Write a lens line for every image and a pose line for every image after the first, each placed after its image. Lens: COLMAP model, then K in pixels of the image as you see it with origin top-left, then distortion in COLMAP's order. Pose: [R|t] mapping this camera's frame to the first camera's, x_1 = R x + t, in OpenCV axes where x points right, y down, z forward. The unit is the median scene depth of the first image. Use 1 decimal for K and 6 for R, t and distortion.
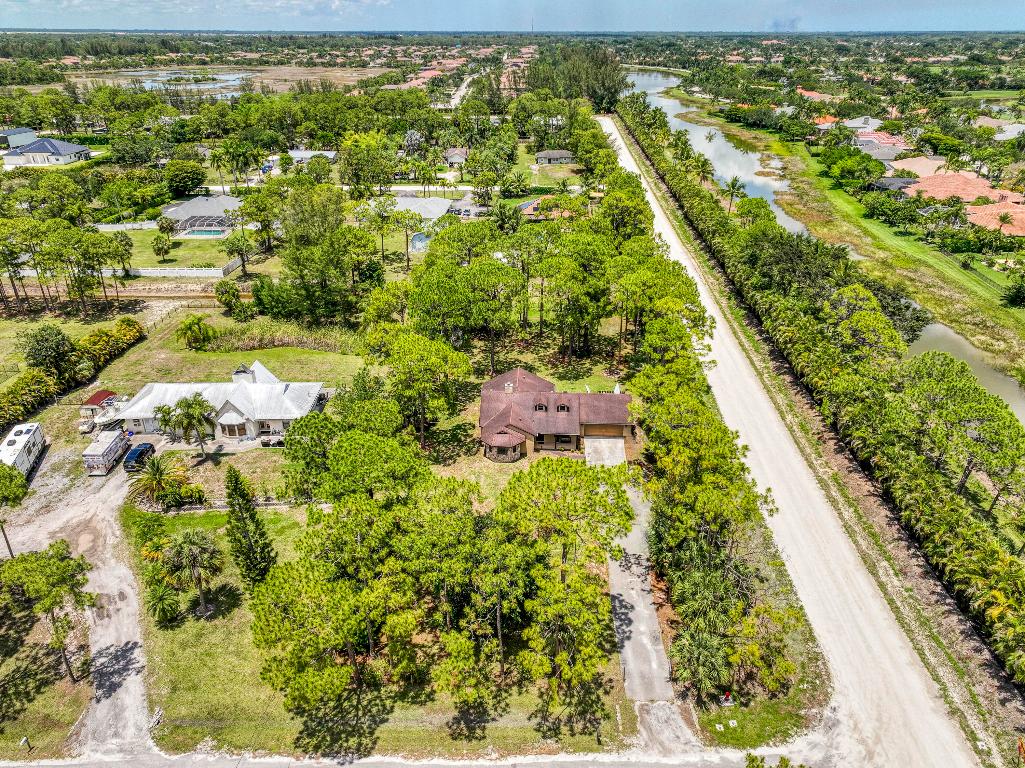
lens RADIAL K [[715.6, 0, 517.6], [0, 715.6, 385.6], [0, 0, 1]] dist [-0.004535, 0.019549]
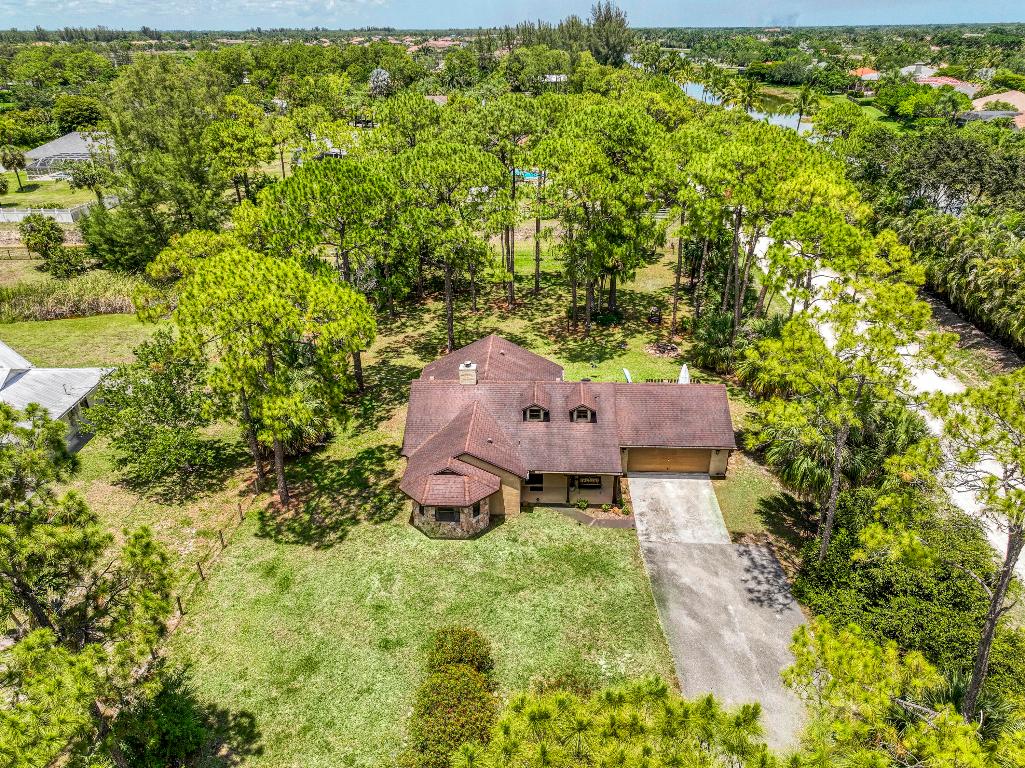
lens RADIAL K [[715.6, 0, 512.7], [0, 715.6, 388.7], [0, 0, 1]] dist [-0.004535, 0.019549]
pose [[0.999947, -0.008313, -0.006084, 0.019172], [0.008346, 0.999950, 0.005528, 0.010825], [0.006038, -0.005579, 0.999966, 0.498455]]
